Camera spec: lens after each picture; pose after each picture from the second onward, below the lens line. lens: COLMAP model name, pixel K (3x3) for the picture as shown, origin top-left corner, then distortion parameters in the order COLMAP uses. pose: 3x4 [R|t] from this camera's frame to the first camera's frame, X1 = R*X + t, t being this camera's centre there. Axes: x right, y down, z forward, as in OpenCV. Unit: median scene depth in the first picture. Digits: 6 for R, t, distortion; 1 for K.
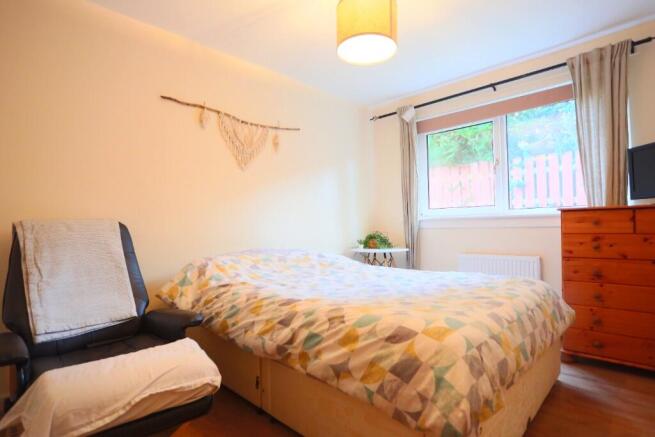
lens RADIAL K [[337.5, 0, 326.6], [0, 337.5, 221.9], [0, 0, 1]] dist [-0.045197, 0.001045]
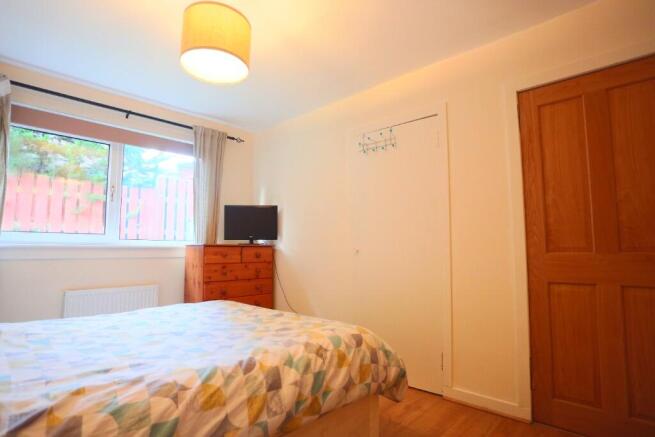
lens RADIAL K [[337.5, 0, 326.6], [0, 337.5, 221.9], [0, 0, 1]] dist [-0.045197, 0.001045]
pose [[-0.028176, 0.097227, 0.994863, -0.649359], [-0.022370, 0.994948, -0.097869, -0.010388], [-0.999353, -0.025012, -0.025859, 0.611734]]
